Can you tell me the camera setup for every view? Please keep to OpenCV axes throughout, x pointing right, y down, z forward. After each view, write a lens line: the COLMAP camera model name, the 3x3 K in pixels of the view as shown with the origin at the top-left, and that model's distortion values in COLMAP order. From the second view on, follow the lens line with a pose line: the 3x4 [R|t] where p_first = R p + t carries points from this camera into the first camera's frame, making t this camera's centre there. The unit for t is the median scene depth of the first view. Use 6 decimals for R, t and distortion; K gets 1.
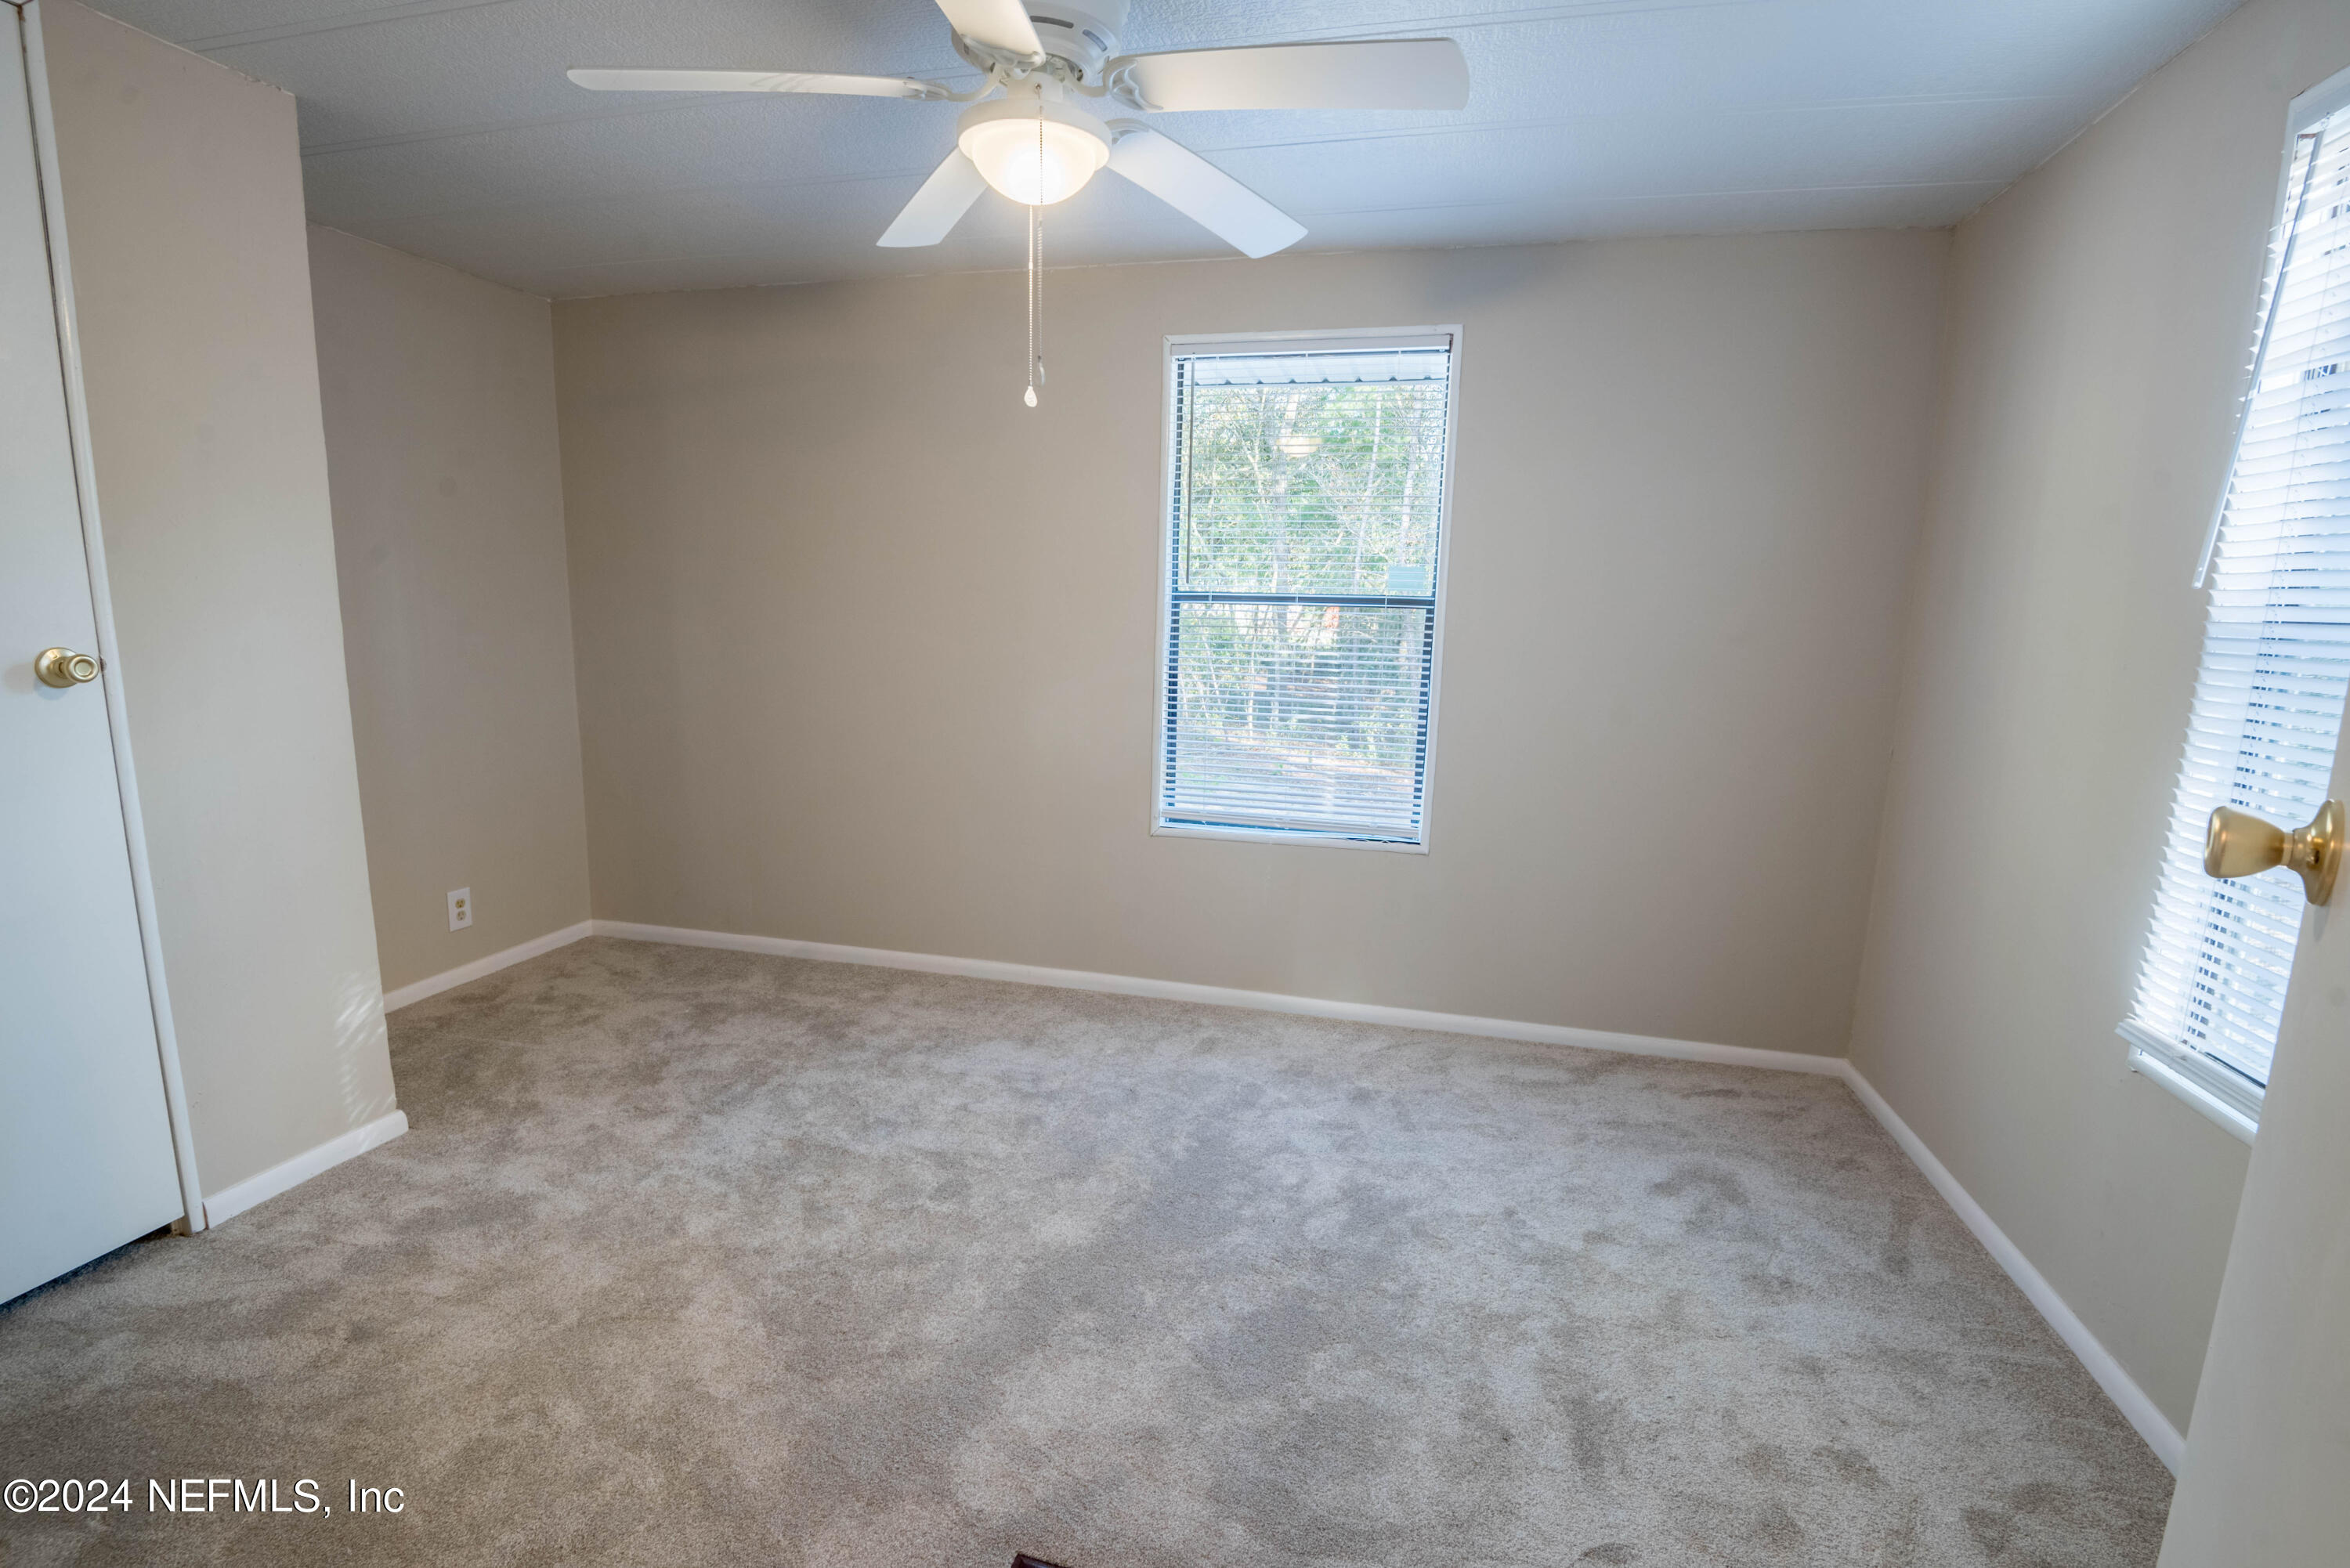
lens RADIAL K [[1082.4, 0, 1175.0], [0, 1082.4, 784.0], [0, 0, 1]] dist [-0.017510, -0.000769]
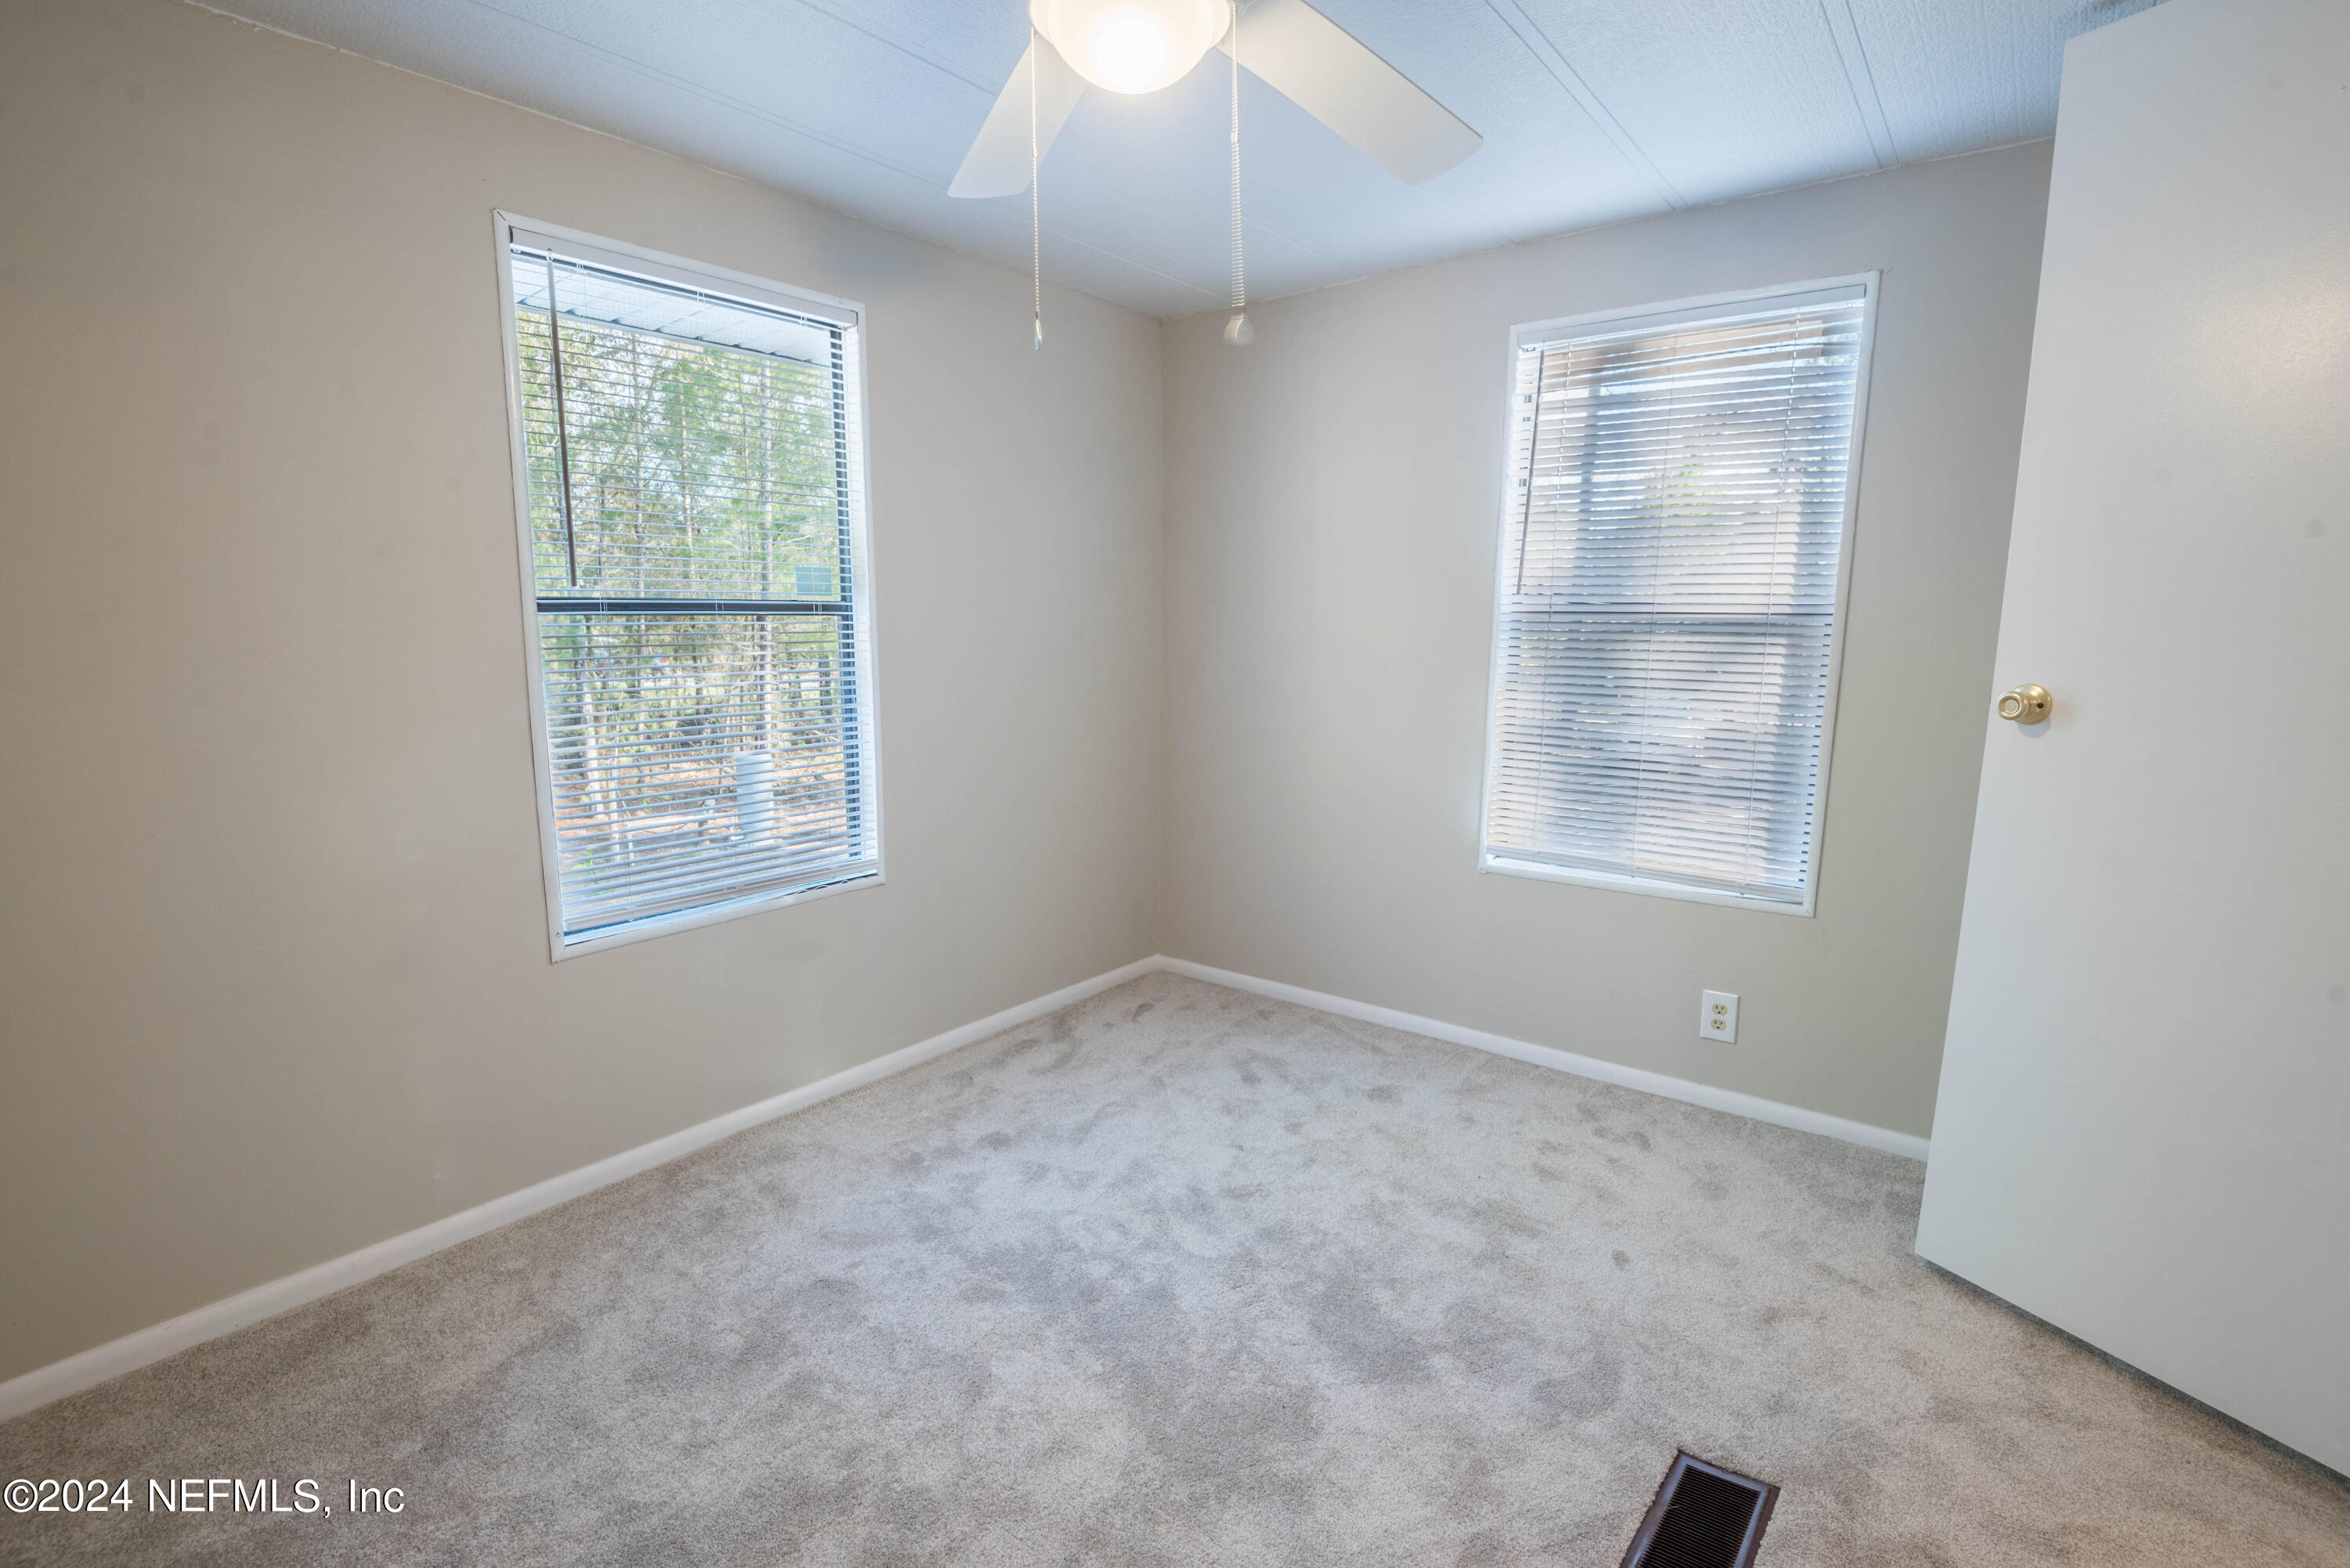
lens RADIAL K [[1090.9, 0, 1172.4], [0, 1090.9, 780.0], [0, 0, 1]] dist [-0.014025, -0.001351]
pose [[0.413614, -0.164620, 0.895446, -0.602824], [0.157134, 0.981666, 0.107889, -0.103278], [-0.896790, 0.096081, 0.431899, 0.473609]]
